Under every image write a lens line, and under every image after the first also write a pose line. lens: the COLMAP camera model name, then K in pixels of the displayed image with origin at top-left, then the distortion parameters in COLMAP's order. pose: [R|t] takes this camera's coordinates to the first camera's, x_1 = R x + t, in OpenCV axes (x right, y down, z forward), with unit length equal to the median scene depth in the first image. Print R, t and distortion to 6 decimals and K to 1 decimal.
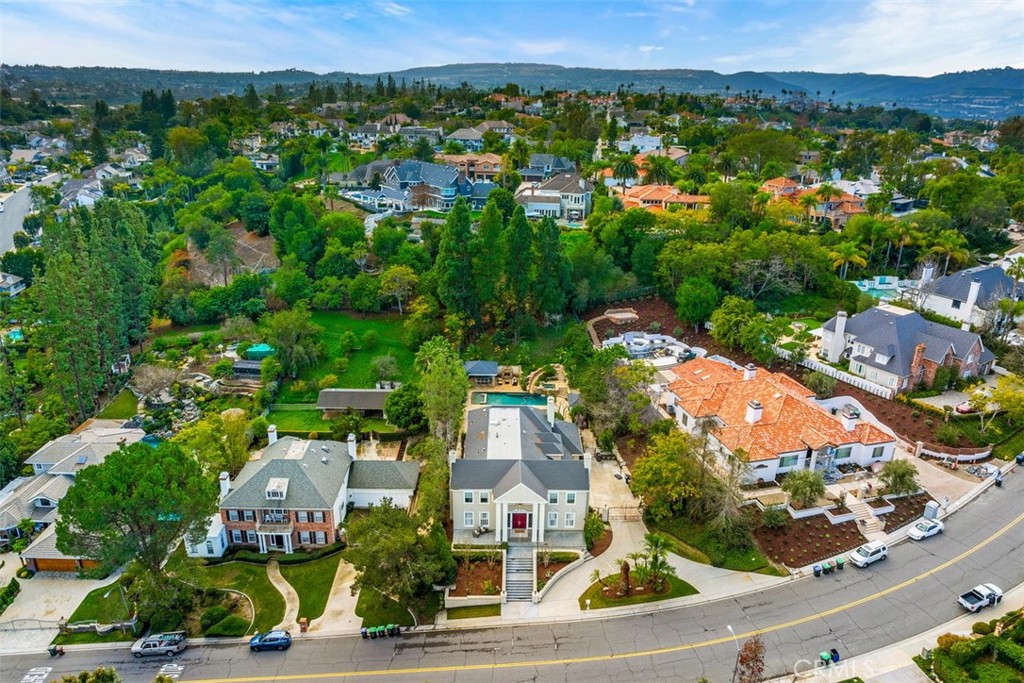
lens RADIAL K [[722.5, 0, 509.1], [0, 722.5, 347.3], [0, 0, 1]] dist [-0.037077, 0.004545]
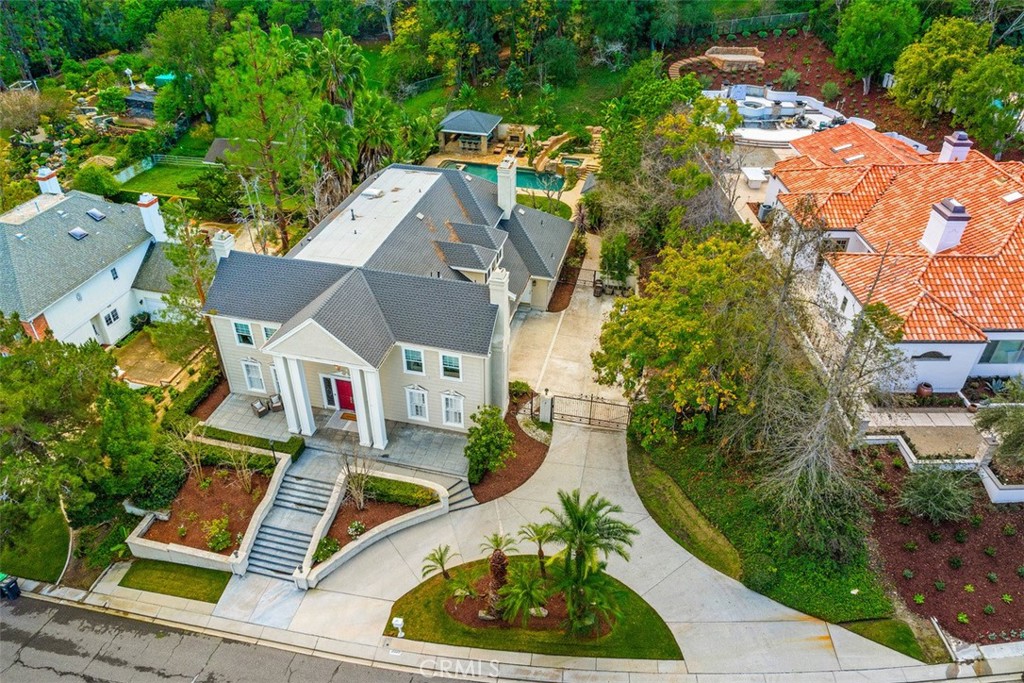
lens RADIAL K [[722.5, 0, 511.5], [0, 722.5, 346.0], [0, 0, 1]] dist [-0.037077, 0.004545]
pose [[0.970026, 0.136993, -0.200706, 0.209704], [-0.085166, 0.965214, 0.247202, 0.084885], [0.227589, -0.222699, 0.947950, 0.593188]]
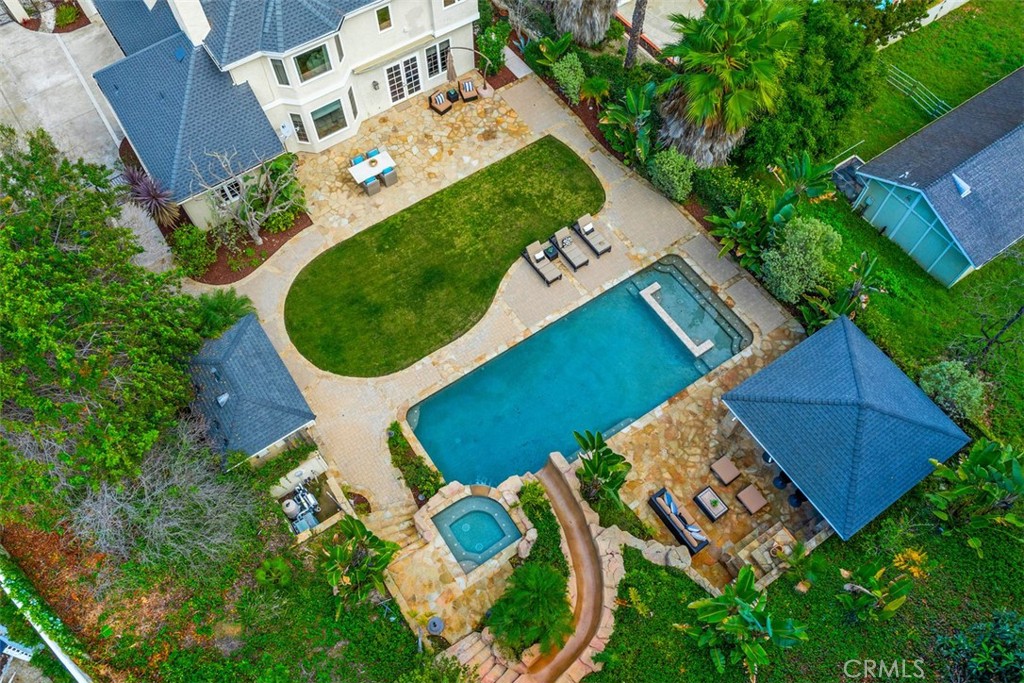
lens RADIAL K [[722.5, 0, 506.8], [0, 722.5, 344.3], [0, 0, 1]] dist [-0.037077, 0.004545]
pose [[-0.828601, 0.493730, -0.263915, 0.108463], [-0.197587, 0.183167, 0.963021, -0.202983], [0.523813, 0.850106, -0.054217, 1.409269]]
